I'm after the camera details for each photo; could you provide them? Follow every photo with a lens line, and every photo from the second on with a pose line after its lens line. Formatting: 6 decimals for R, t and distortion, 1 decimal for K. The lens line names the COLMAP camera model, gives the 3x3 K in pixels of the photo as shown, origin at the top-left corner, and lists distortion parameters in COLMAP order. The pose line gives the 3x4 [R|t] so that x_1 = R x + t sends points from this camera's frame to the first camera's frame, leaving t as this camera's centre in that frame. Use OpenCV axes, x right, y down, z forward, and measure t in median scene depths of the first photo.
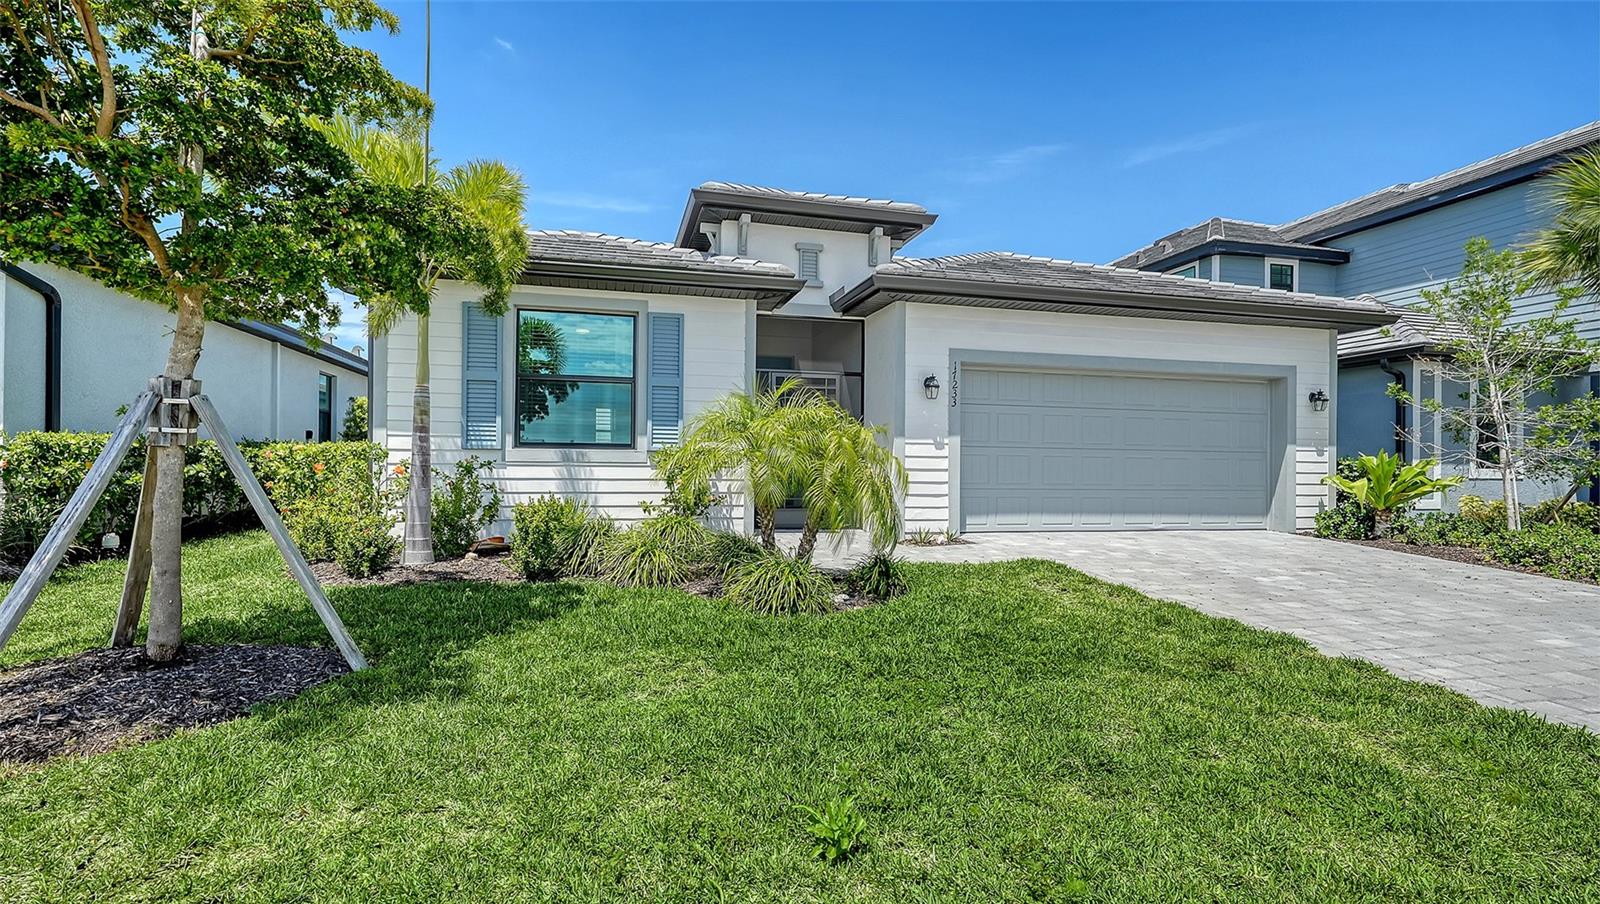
lens RADIAL K [[762.7, 0, 804.1], [0, 762.7, 446.1], [0, 0, 1]] dist [0.010462, 0.000213]
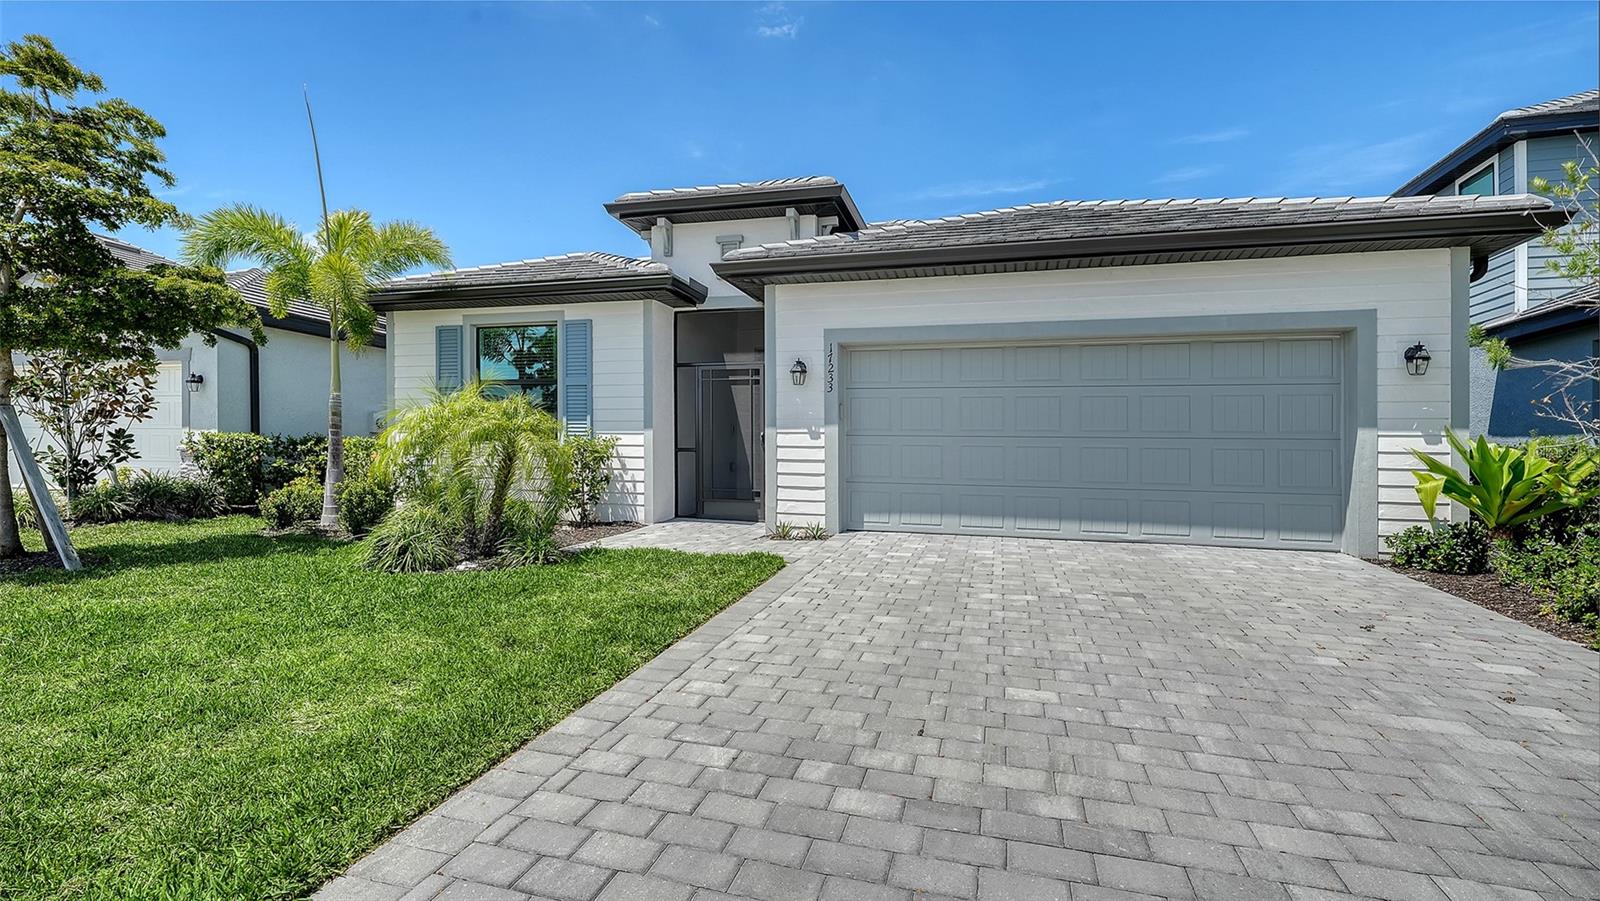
lens RADIAL K [[790.5, 0, 799.0], [0, 790.5, 454.5], [0, 0, 1]] dist [0.004410, -0.001435]
pose [[0.850487, 0.000094, -0.525997, 0.645237], [0.007268, 0.999902, 0.011930, 0.010884], [0.525947, -0.013969, 0.850403, 0.162962]]
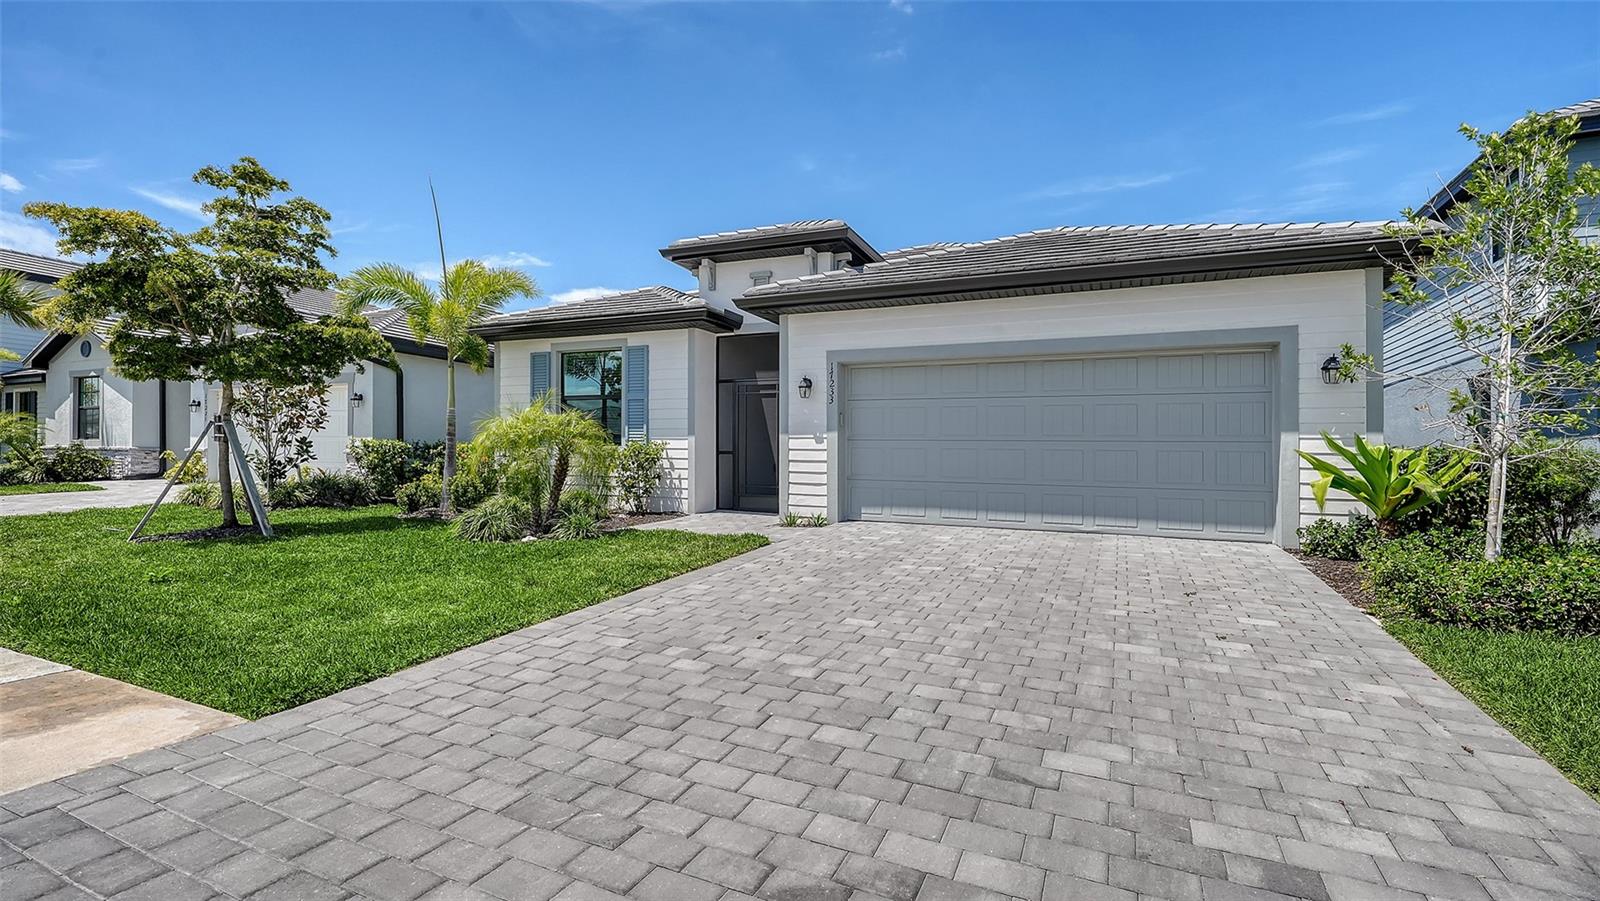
lens RADIAL K [[790.5, 0, 797.2], [0, 790.5, 457.3], [0, 0, 1]] dist [0.004410, -0.001435]
pose [[0.756048, -0.001424, -0.654515, 0.873331], [0.008407, 0.999936, 0.007535, 0.014943], [0.654462, -0.011199, 0.756012, 0.106269]]
